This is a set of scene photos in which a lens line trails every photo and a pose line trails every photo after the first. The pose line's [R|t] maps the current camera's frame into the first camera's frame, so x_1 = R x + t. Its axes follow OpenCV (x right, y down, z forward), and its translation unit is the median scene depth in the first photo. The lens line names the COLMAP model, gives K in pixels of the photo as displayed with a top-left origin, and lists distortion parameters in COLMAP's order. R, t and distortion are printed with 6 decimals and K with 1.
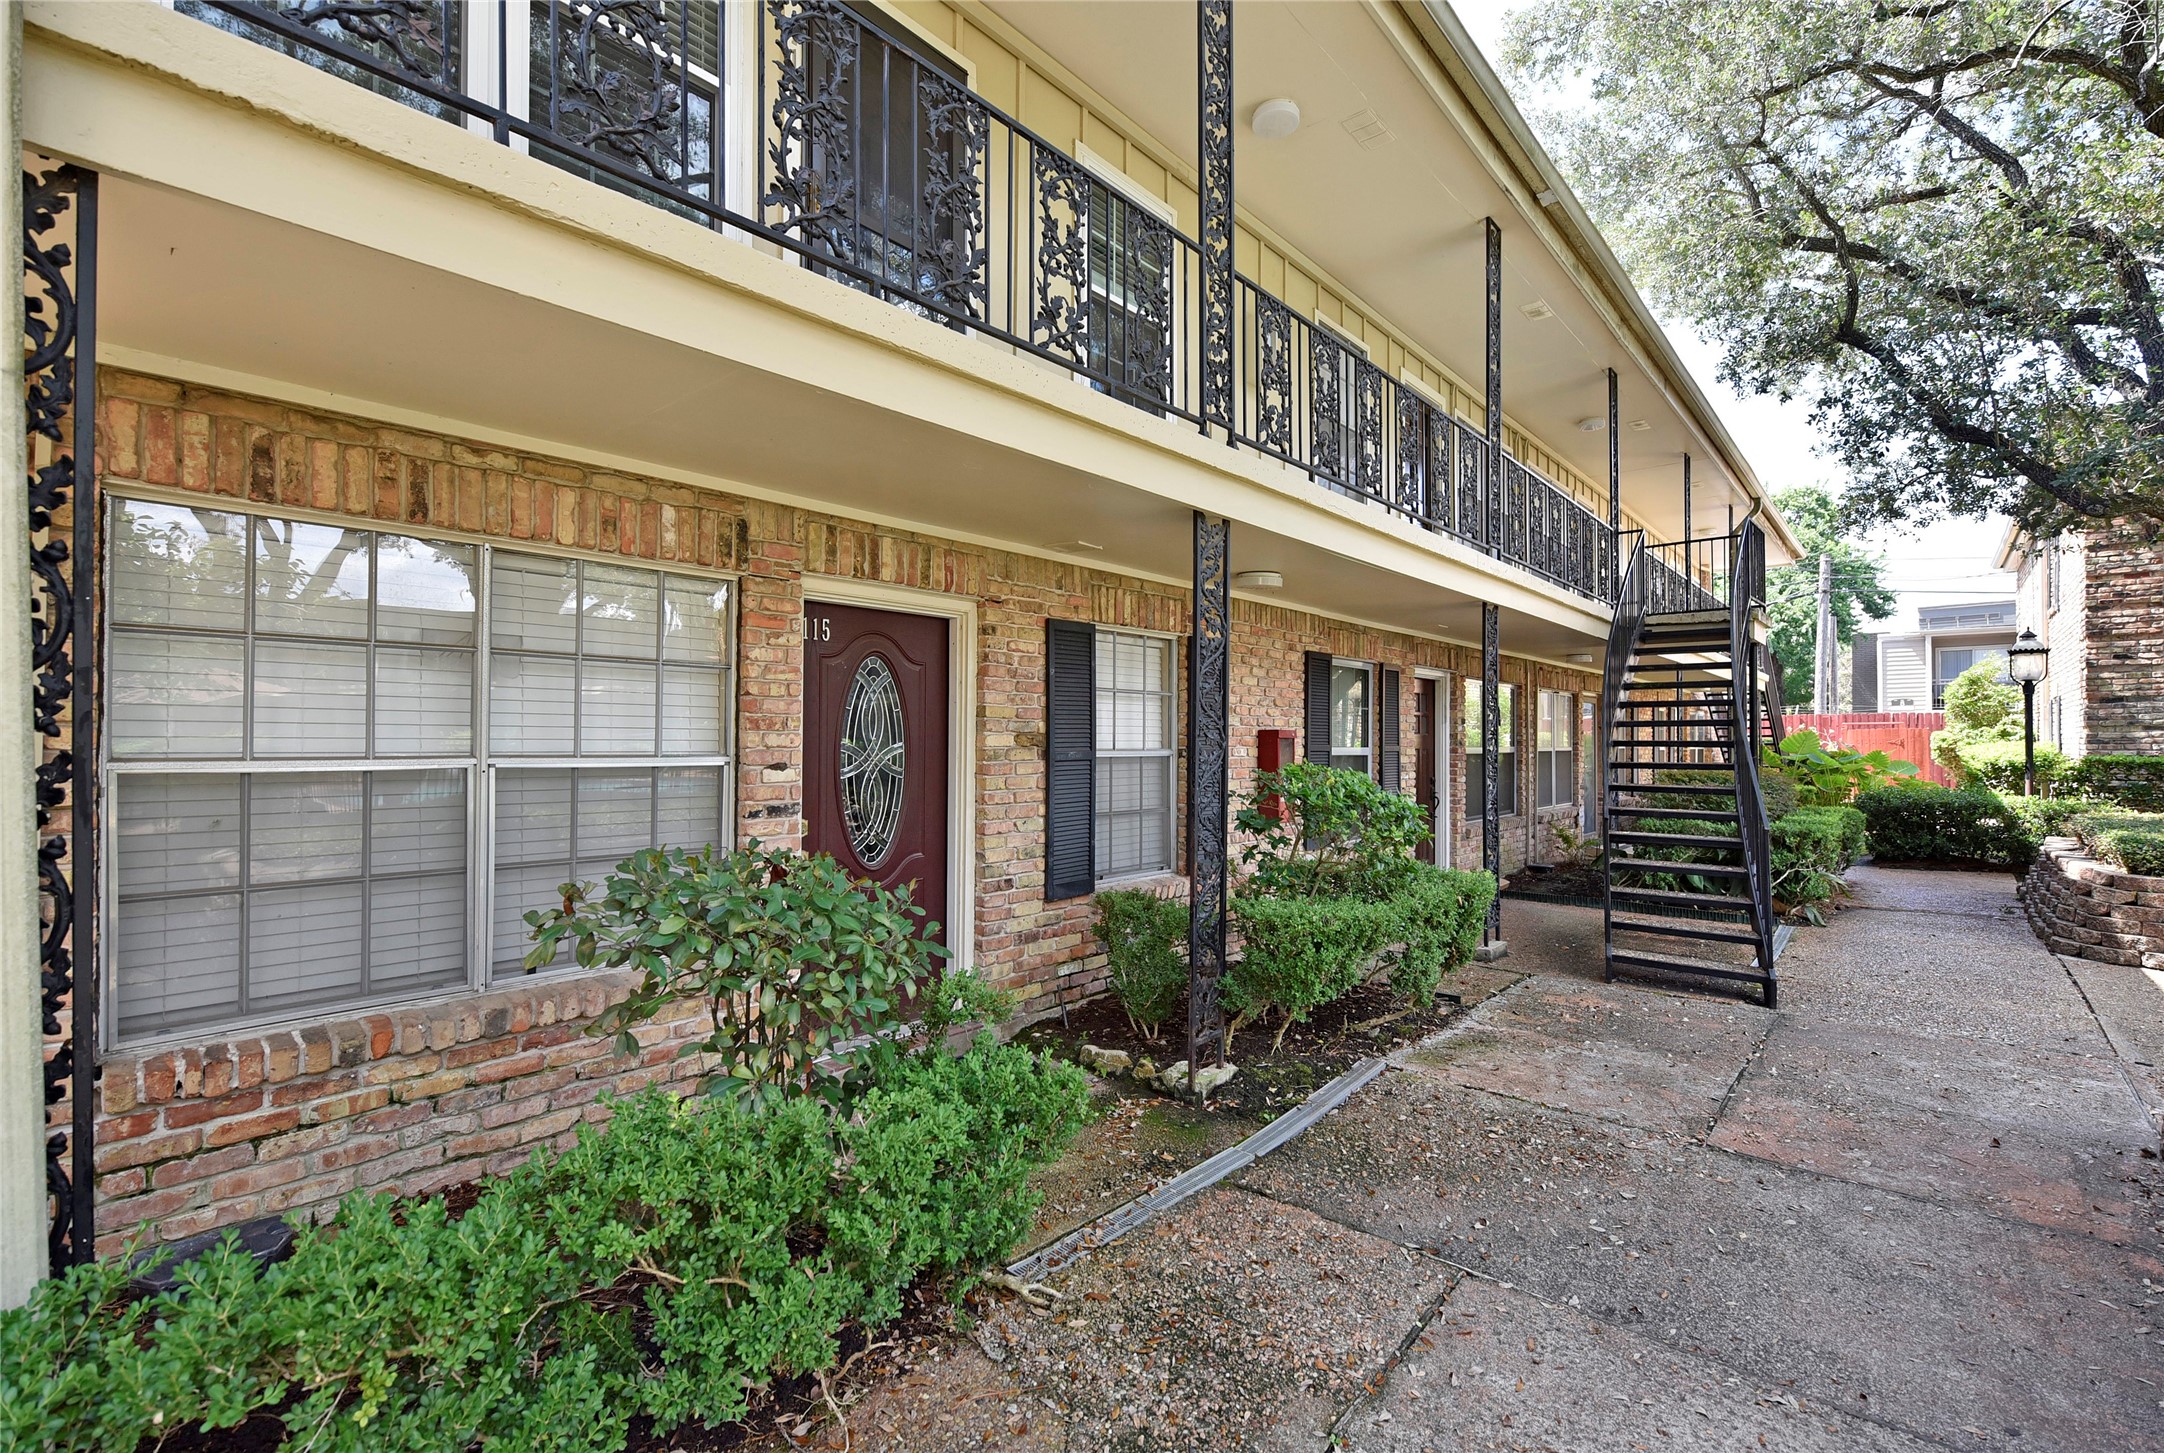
lens RADIAL K [[952.9, 0, 1082.0], [0, 952.9, 726.5], [0, 0, 1]] dist [-0.002386, -0.000374]
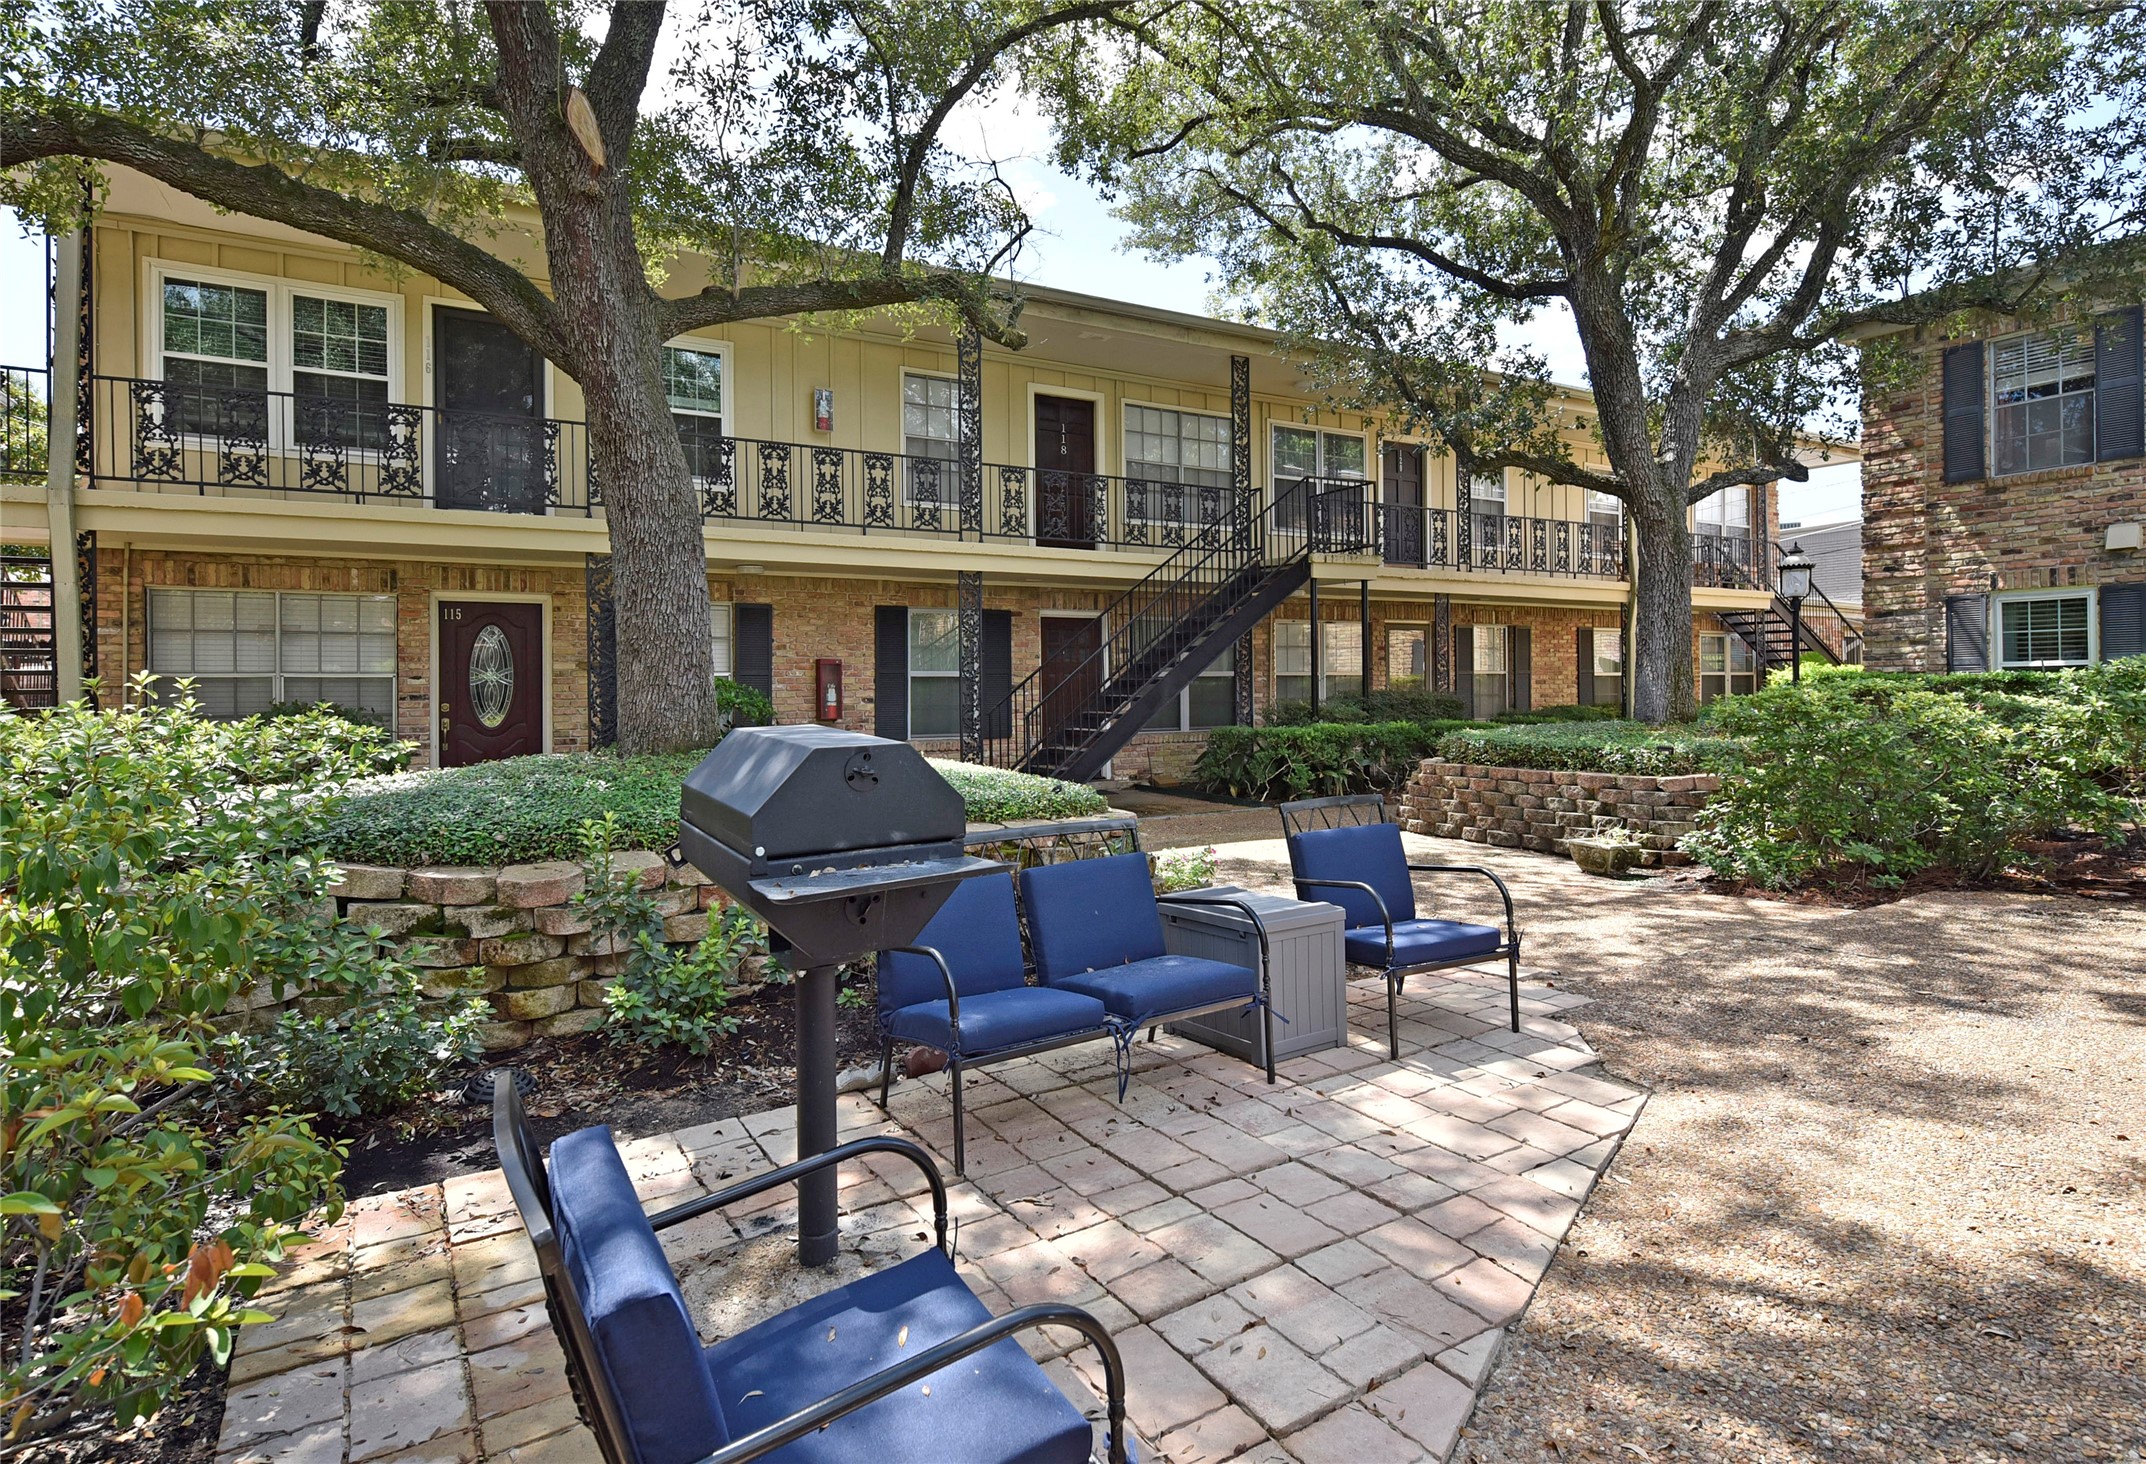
lens RADIAL K [[1135.7, 0, 1074.2], [0, 1135.7, 695.7], [0, 0, 1]] dist [0.001358, 0.000043]
pose [[0.948458, -0.010374, -0.316733, 1.560440], [0.016452, 0.999728, 0.016522, 0.050835], [0.316475, -0.020881, 0.948371, -0.819775]]
